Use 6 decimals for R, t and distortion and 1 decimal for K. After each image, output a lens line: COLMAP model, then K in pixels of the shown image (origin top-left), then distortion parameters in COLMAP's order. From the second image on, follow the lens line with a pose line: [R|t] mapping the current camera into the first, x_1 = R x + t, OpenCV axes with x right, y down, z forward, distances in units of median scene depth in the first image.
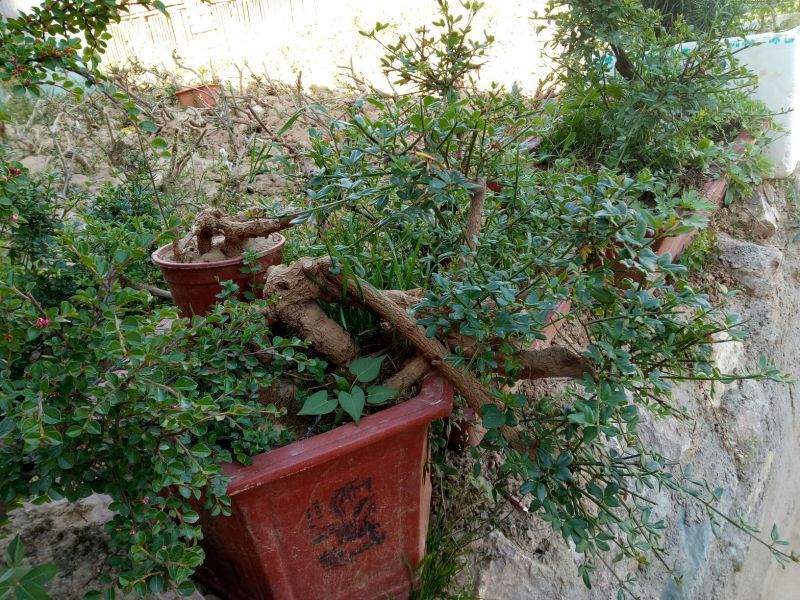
lens RADIAL K [[639.5, 0, 400.0], [0, 639.5, 300.0], [0, 0, 1]] dist [0.093121, -0.110401]
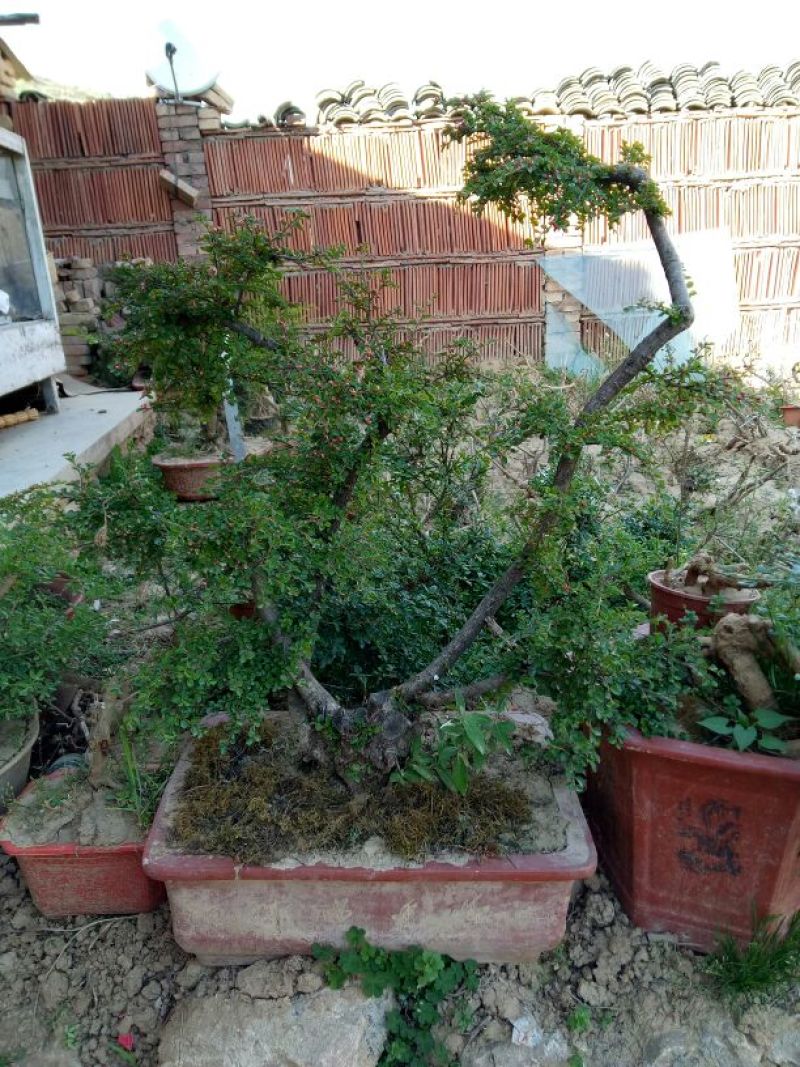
lens RADIAL K [[852.9, 0, 400.0], [0, 852.9, 533.5], [0, 0, 1]] dist [0.093121, -0.110401]
pose [[0.714100, 0.295334, -0.634697, 0.350547], [-0.373578, 0.927530, 0.011279, 0.023488], [0.592031, 0.229054, 0.772679, -0.683059]]
